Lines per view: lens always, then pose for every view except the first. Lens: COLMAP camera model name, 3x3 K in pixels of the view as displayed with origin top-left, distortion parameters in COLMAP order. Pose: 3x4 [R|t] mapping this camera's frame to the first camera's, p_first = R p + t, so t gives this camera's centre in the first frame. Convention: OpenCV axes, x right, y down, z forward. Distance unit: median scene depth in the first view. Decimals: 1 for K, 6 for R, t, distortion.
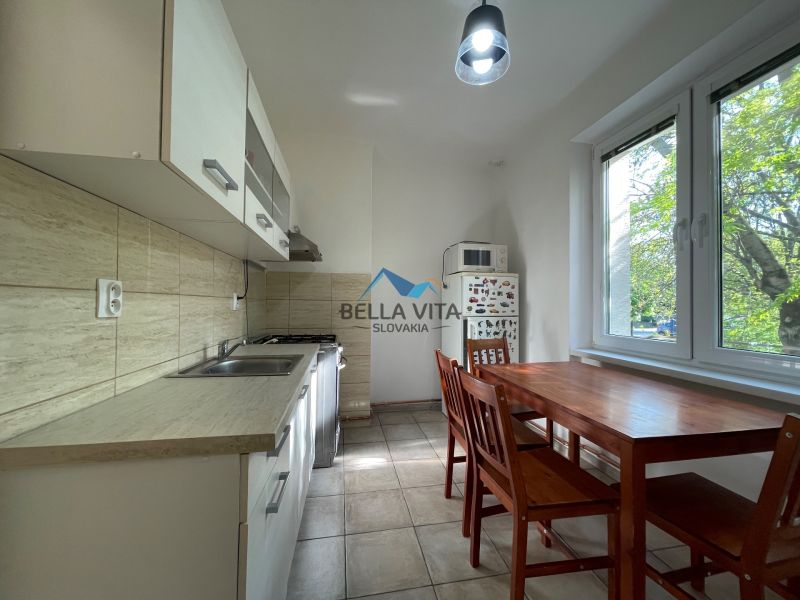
lens RADIAL K [[322.2, 0, 401.8], [0, 322.2, 298.9], [0, 0, 1]] dist [-0.001946, -0.000529]
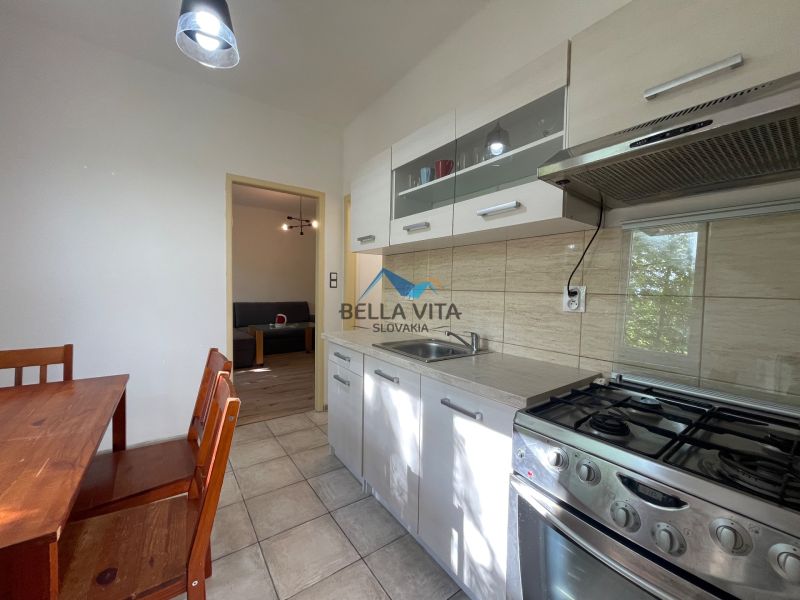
lens RADIAL K [[322.2, 0, 401.8], [0, 322.2, 298.9], [0, 0, 1]] dist [-0.001946, -0.000529]
pose [[-0.905995, -0.007580, -0.423221, 0.058662], [-0.018342, 0.999604, 0.021362, -0.000656], [0.422892, 0.027116, -0.905774, 1.024511]]
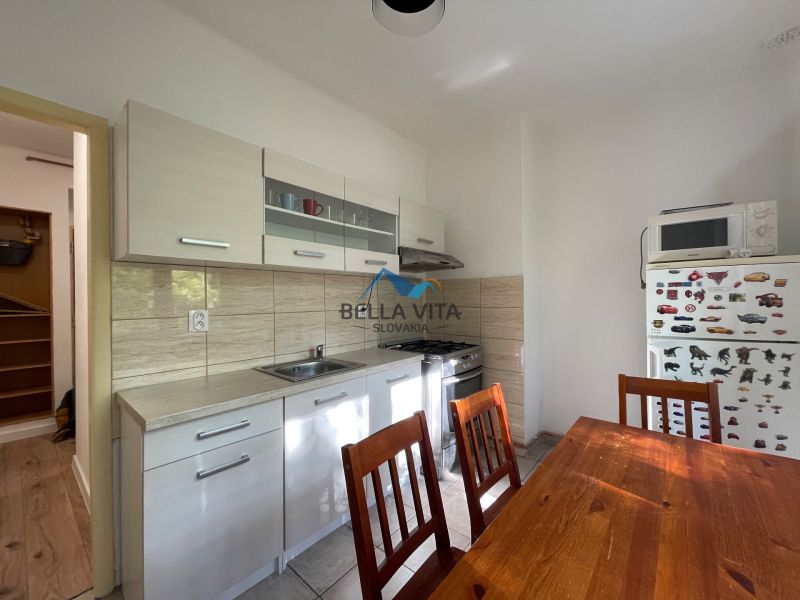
lens RADIAL K [[322.2, 0, 401.8], [0, 322.2, 298.9], [0, 0, 1]] dist [-0.001946, -0.000529]
pose [[0.624745, -0.012600, -0.780727, 0.381240], [0.027123, 0.999617, 0.005571, -0.032759], [0.780357, -0.024656, 0.624848, 0.248203]]
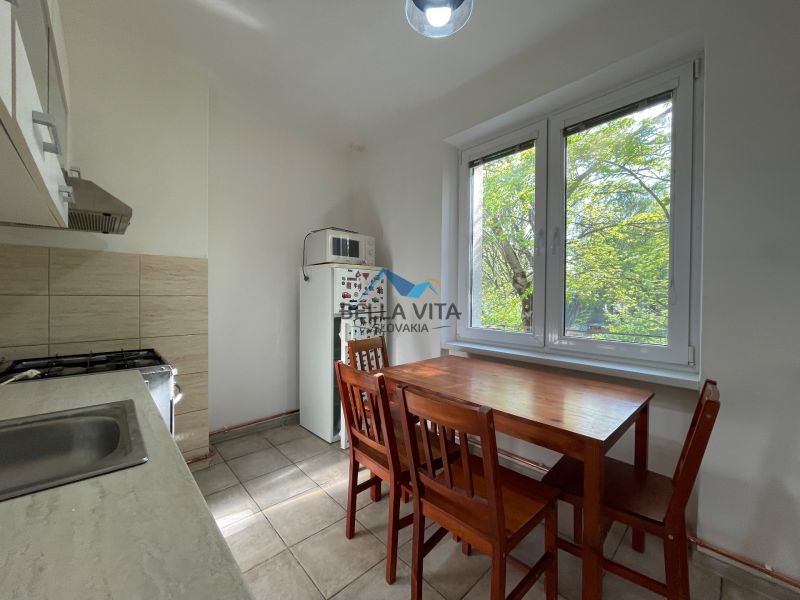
lens RADIAL K [[320.3, 0, 400.0], [0, 320.3, 300.0], [0, 0, 1]] dist [0.002392, -0.000061]
pose [[0.844733, -0.008971, 0.535112, -0.125593], [-0.009623, 0.999443, 0.031947, -0.013176], [-0.535101, -0.032137, 0.844177, 0.173345]]
